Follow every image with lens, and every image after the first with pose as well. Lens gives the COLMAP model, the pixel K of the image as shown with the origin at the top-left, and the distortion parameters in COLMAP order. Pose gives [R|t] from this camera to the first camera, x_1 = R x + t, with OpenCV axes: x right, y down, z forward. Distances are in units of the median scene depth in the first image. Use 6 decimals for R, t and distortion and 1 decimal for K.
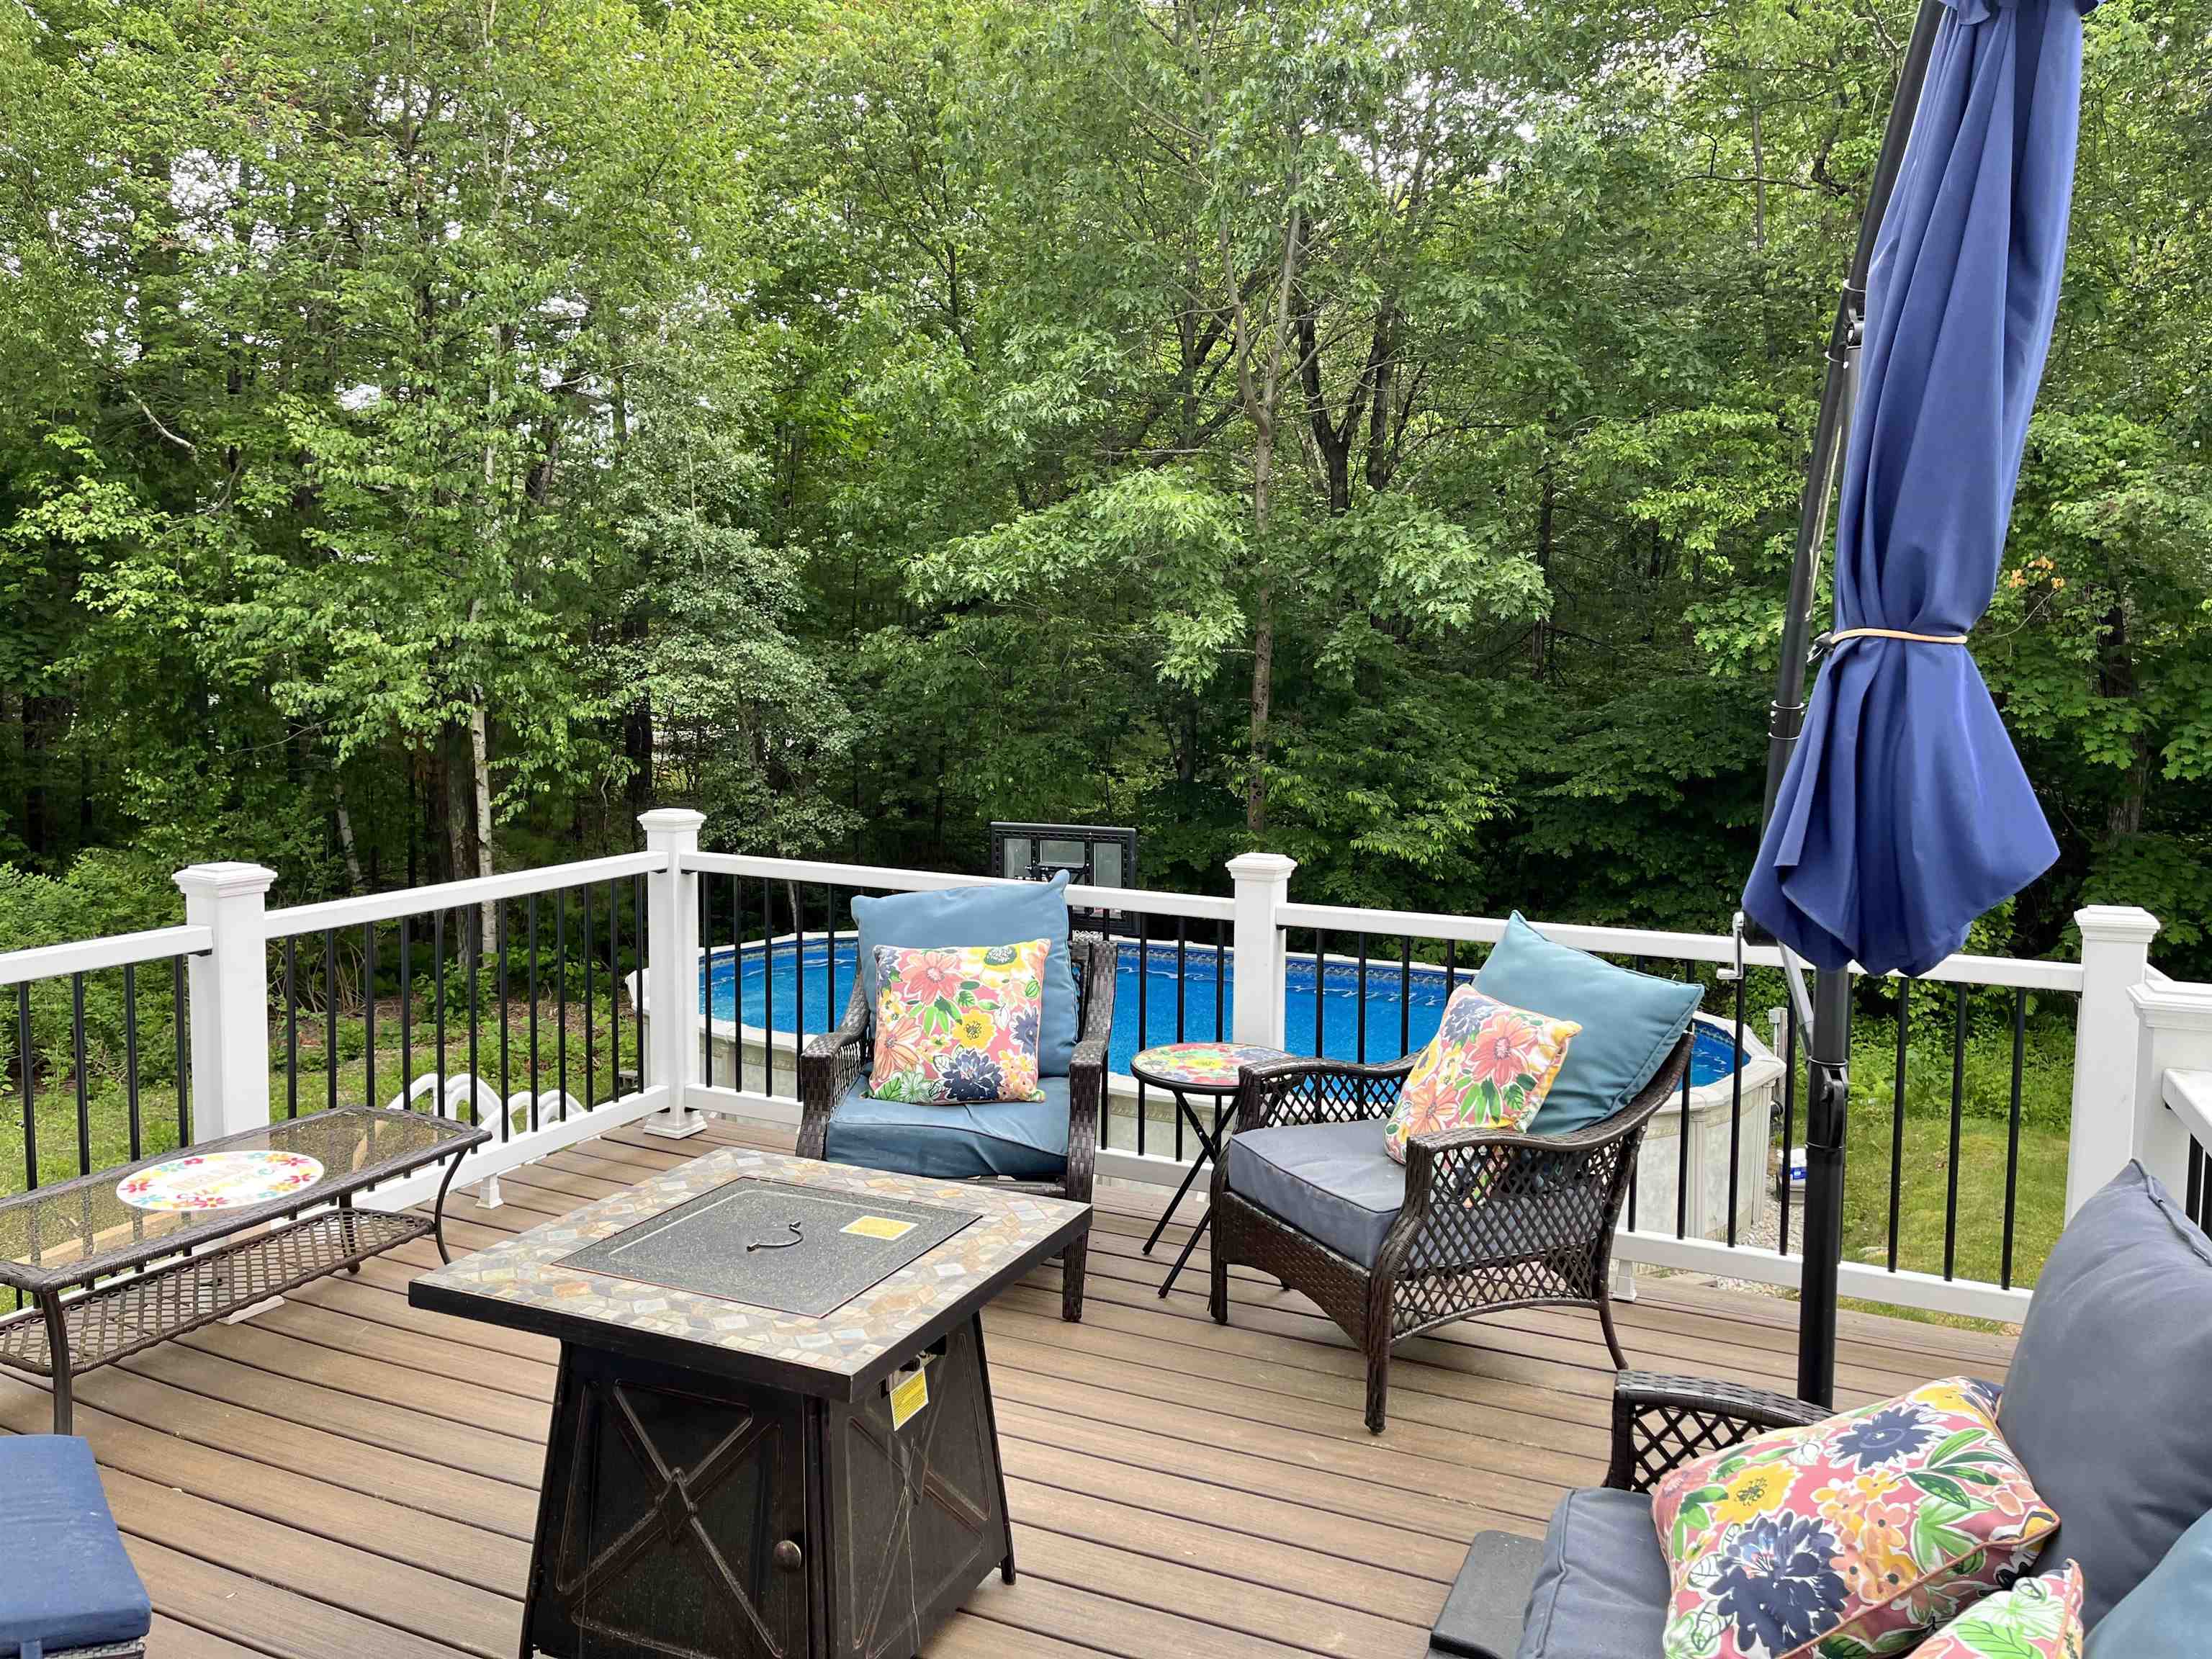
lens RADIAL K [[1675.7, 0, 1090.1], [0, 1675.7, 834.3], [0, 0, 1]] dist [0.061463, -0.083874]
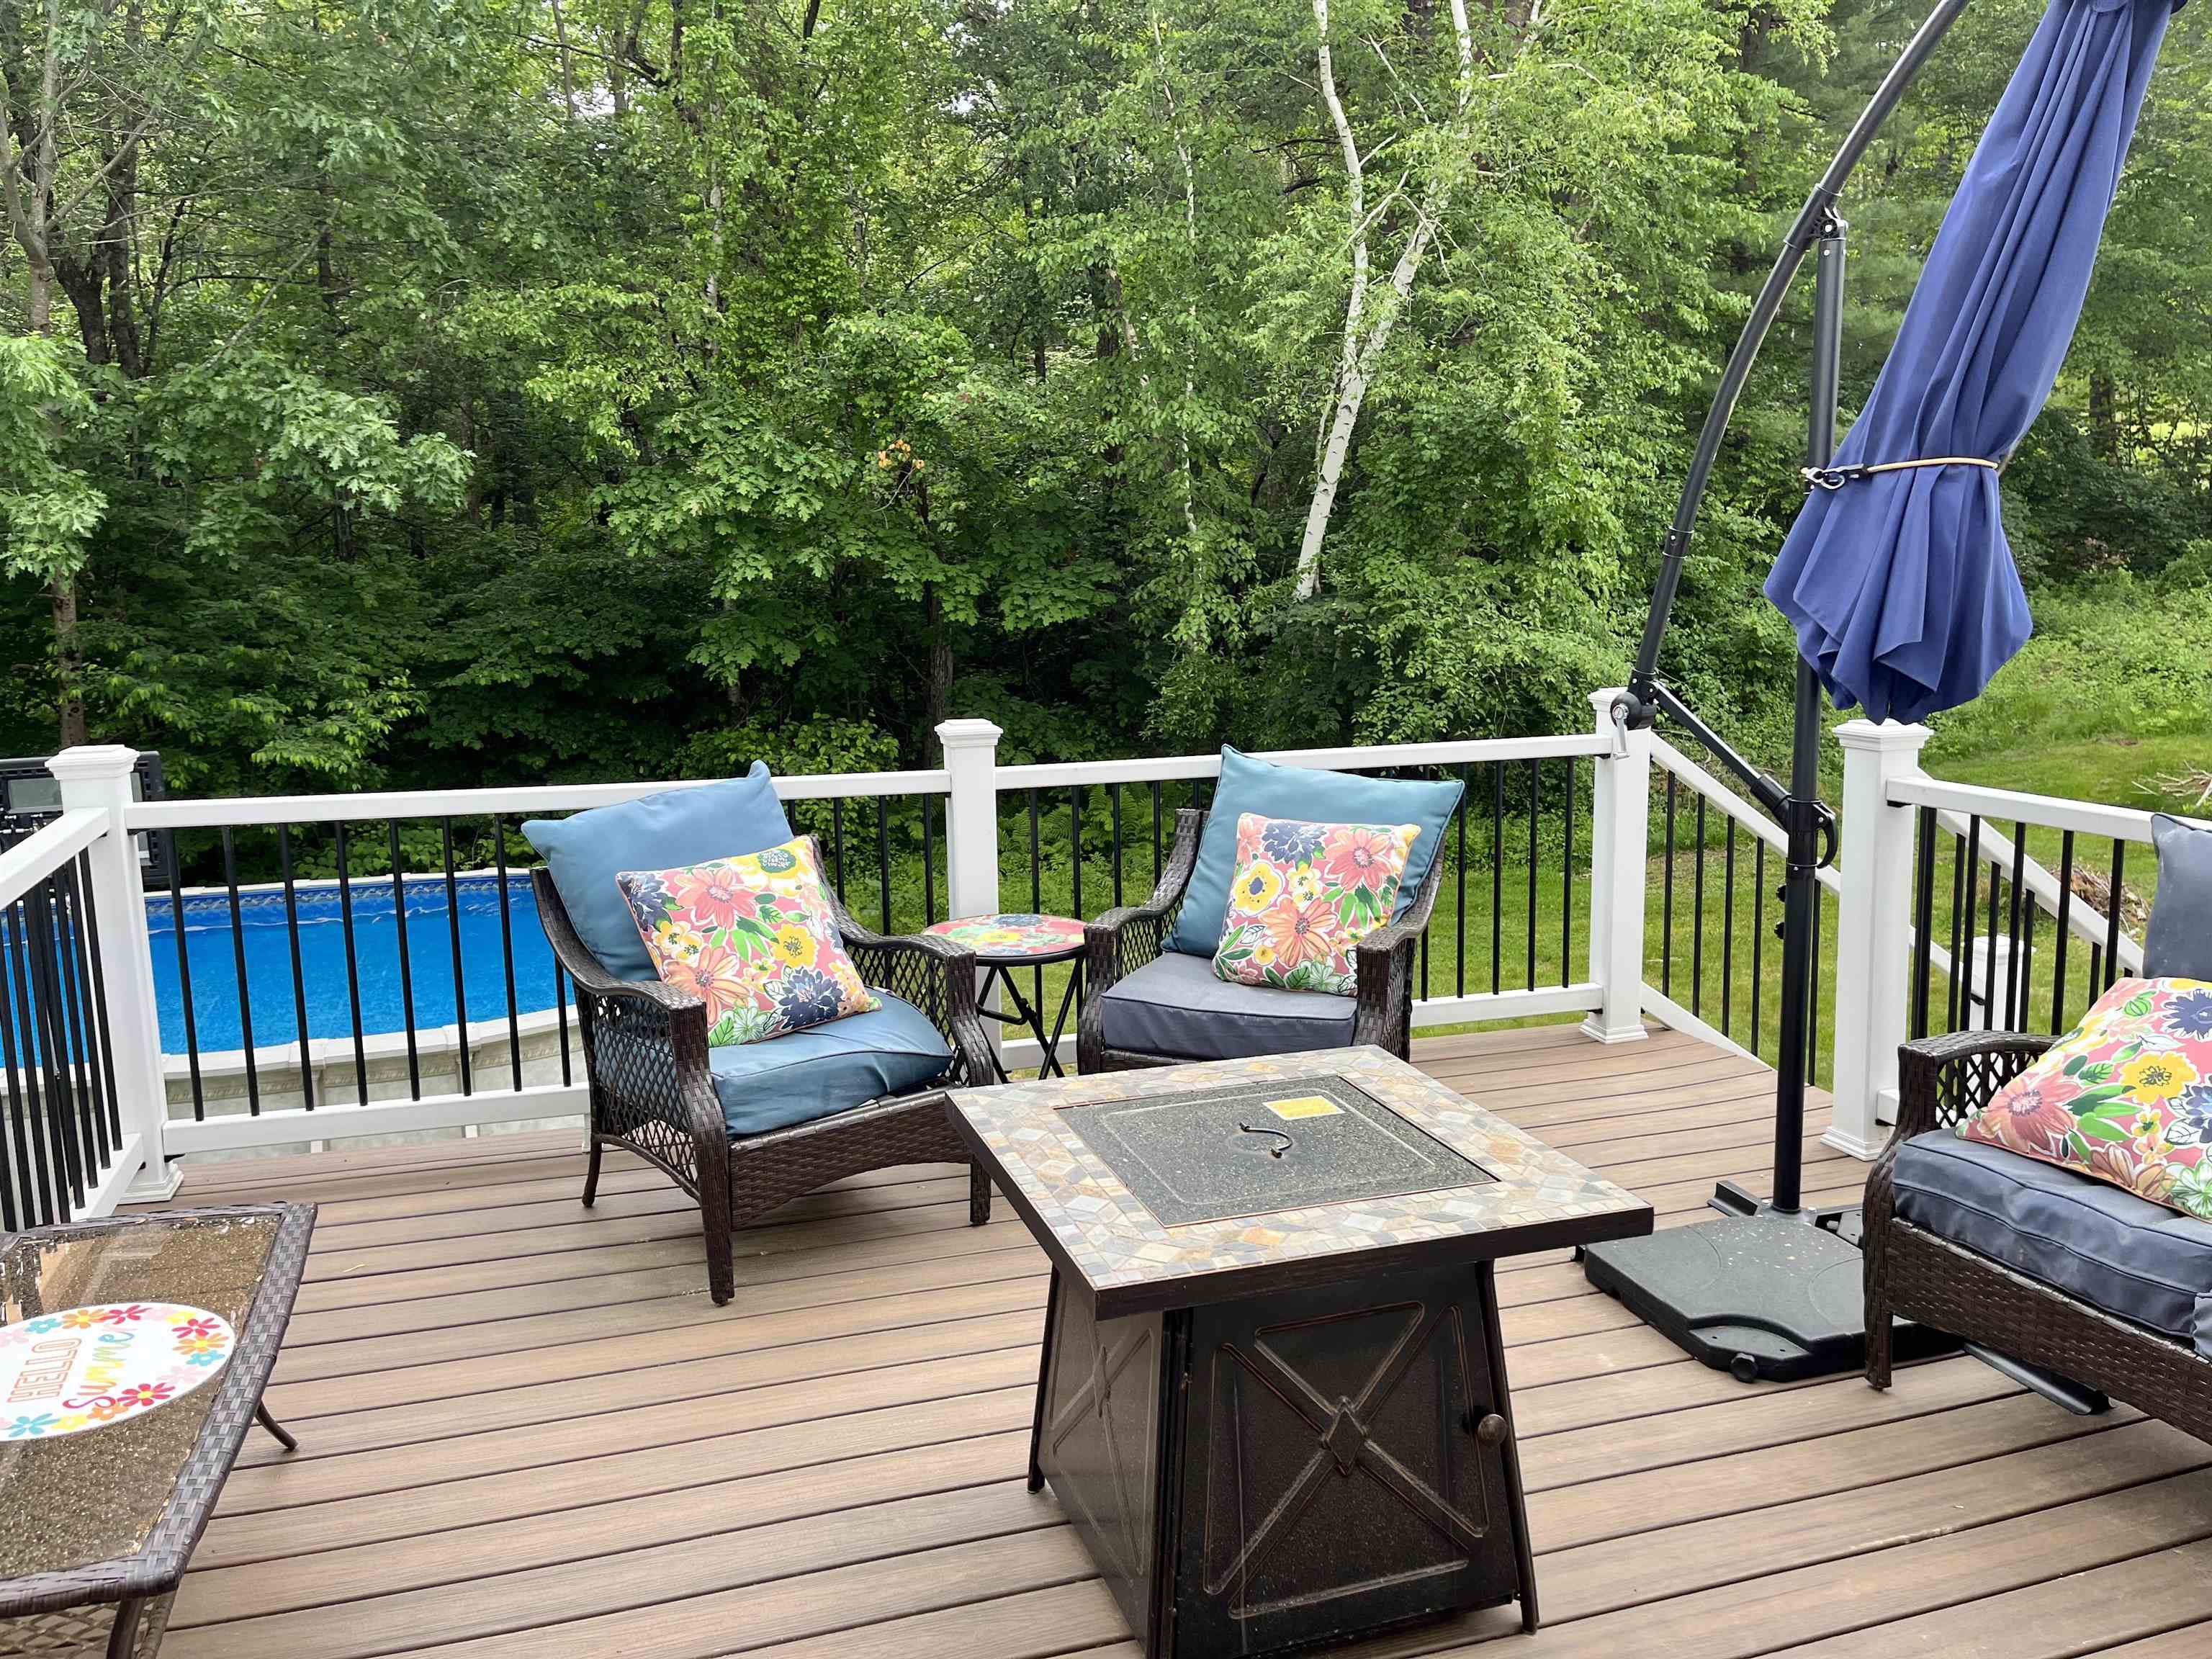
lens RADIAL K [[1675.7, 0, 1086.9], [0, 1675.7, 831.3], [0, 0, 1]] dist [0.061463, -0.083874]
pose [[0.740238, -0.135204, 0.658611, -0.121592], [0.092462, 0.990736, 0.099463, -0.003625], [-0.665957, -0.012730, 0.745881, 0.057127]]
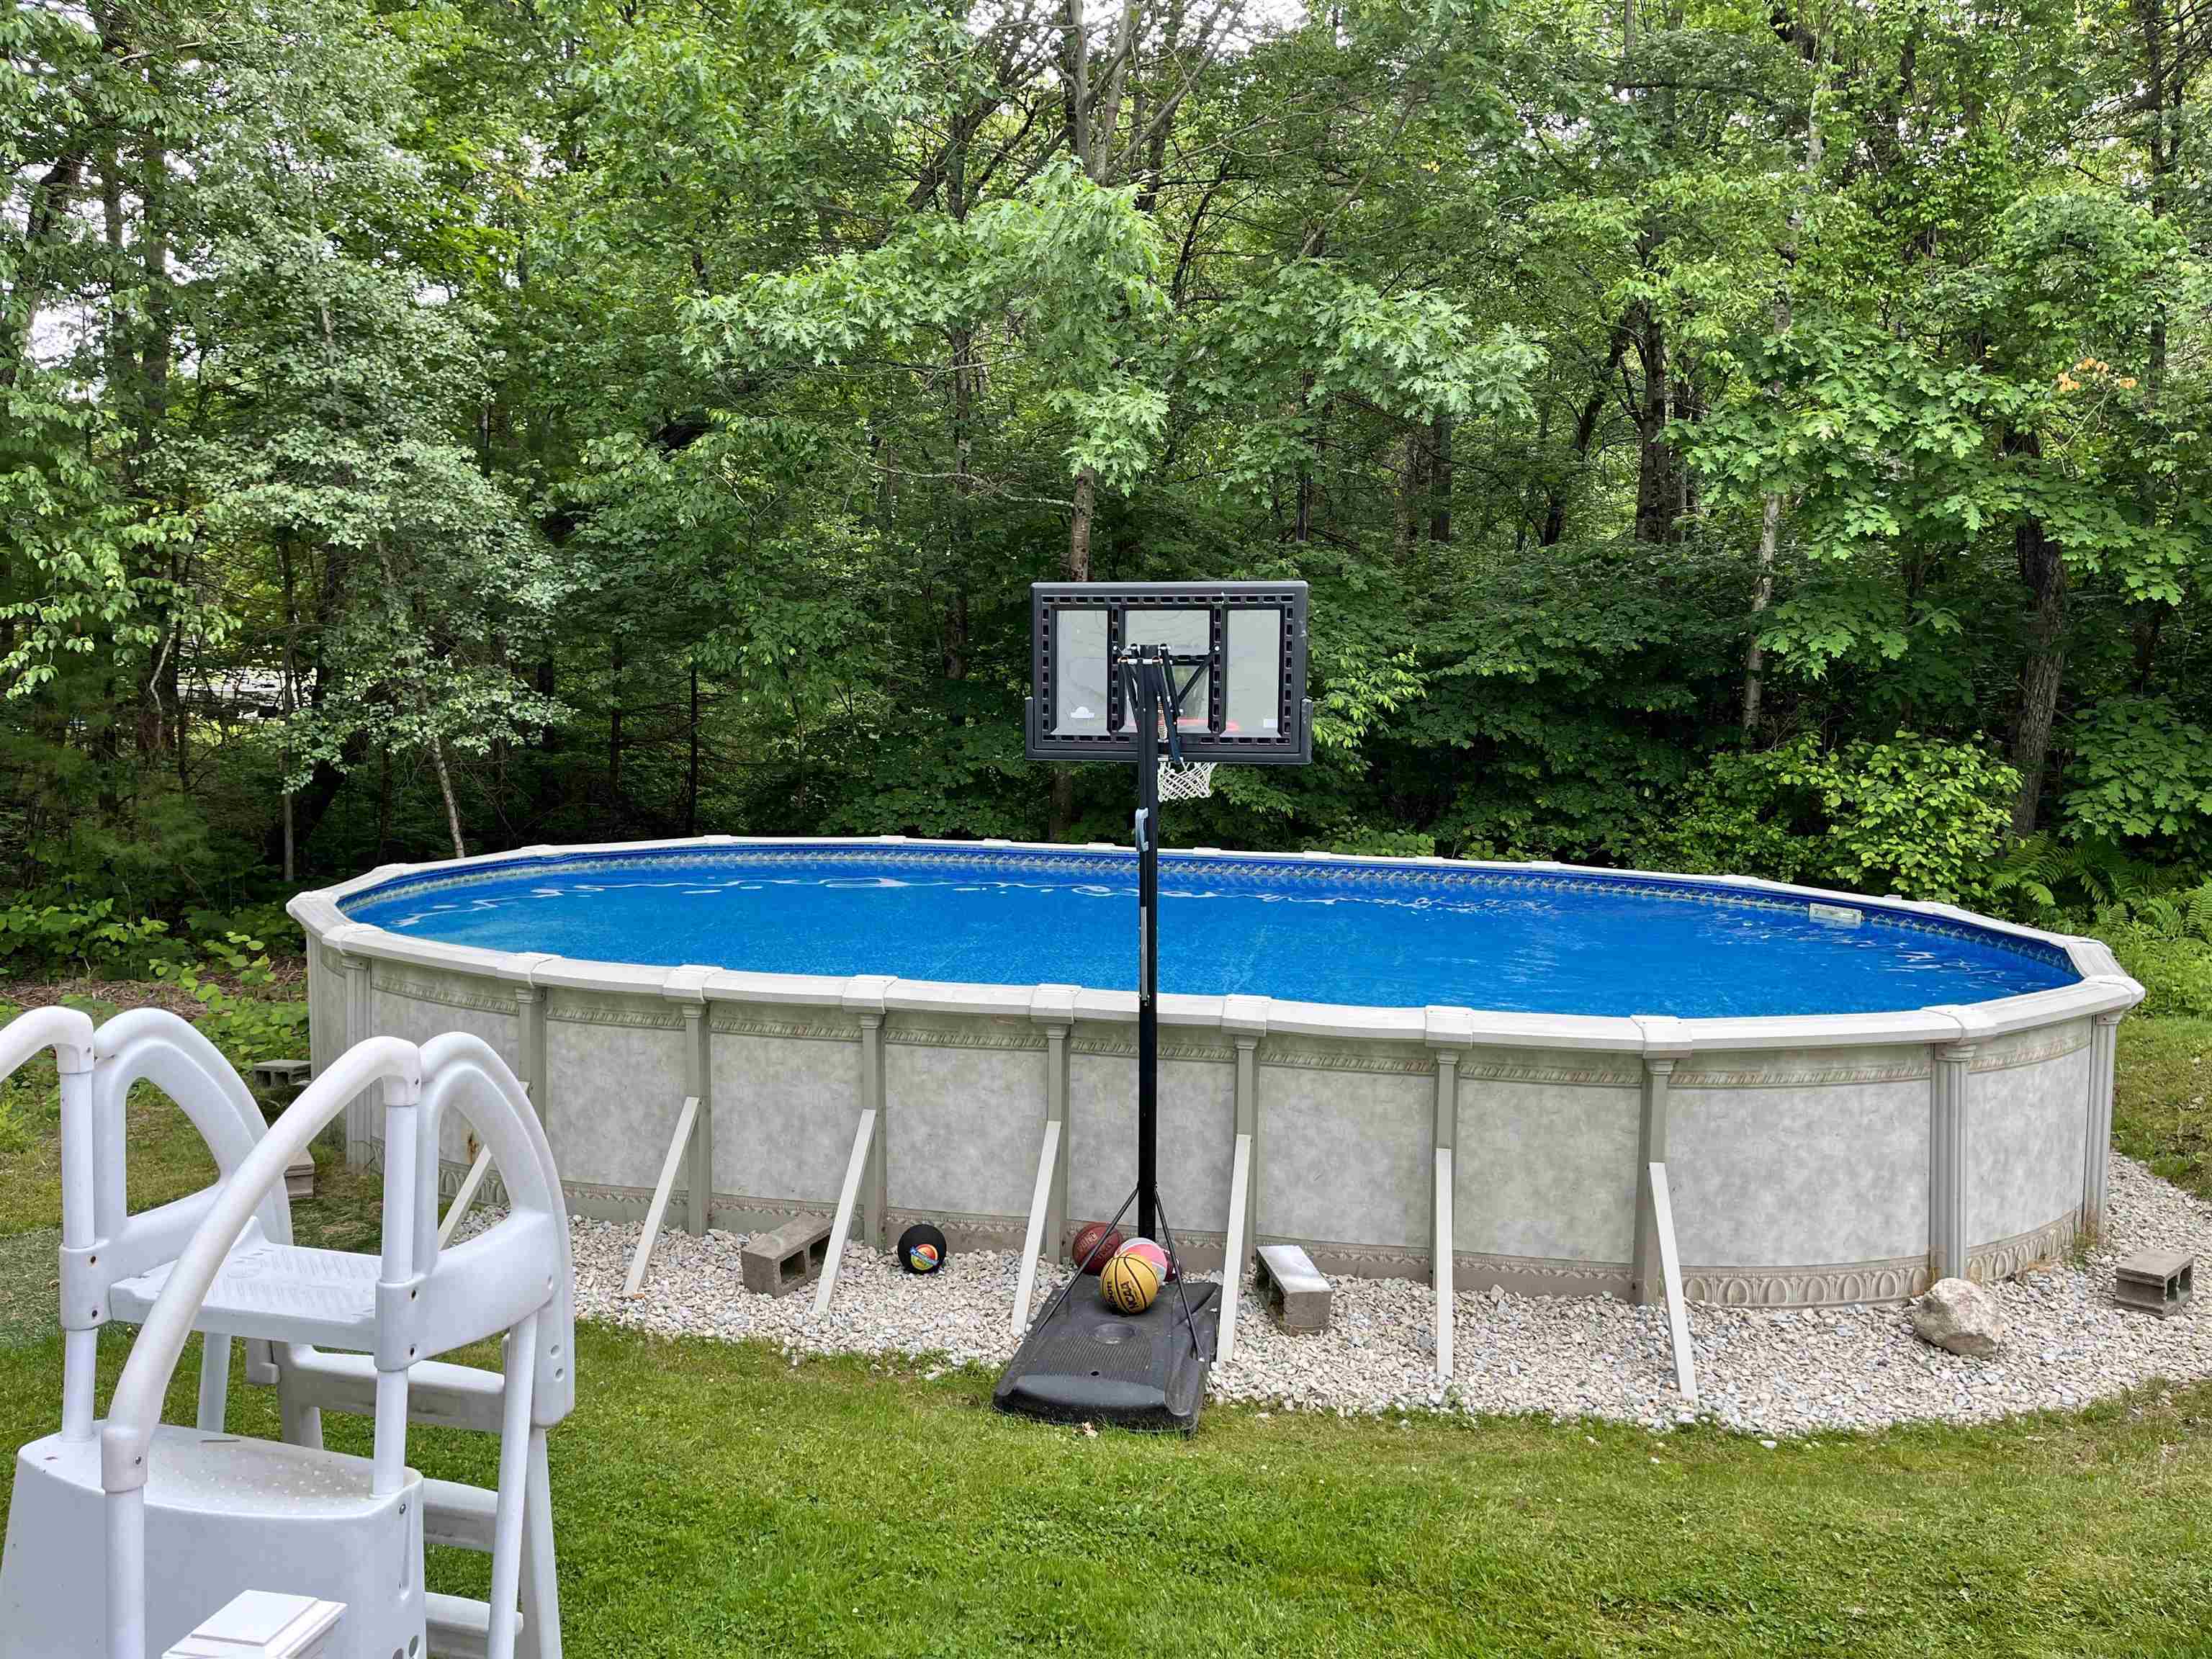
lens RADIAL K [[1675.7, 0, 1106.5], [0, 1675.7, 841.3], [0, 0, 1]] dist [0.061463, -0.083874]
pose [[0.964720, -0.022923, 0.262278, -0.130322], [0.019591, 0.999691, 0.015312, 0.051135], [-0.262548, -0.009634, 0.964871, 0.293554]]
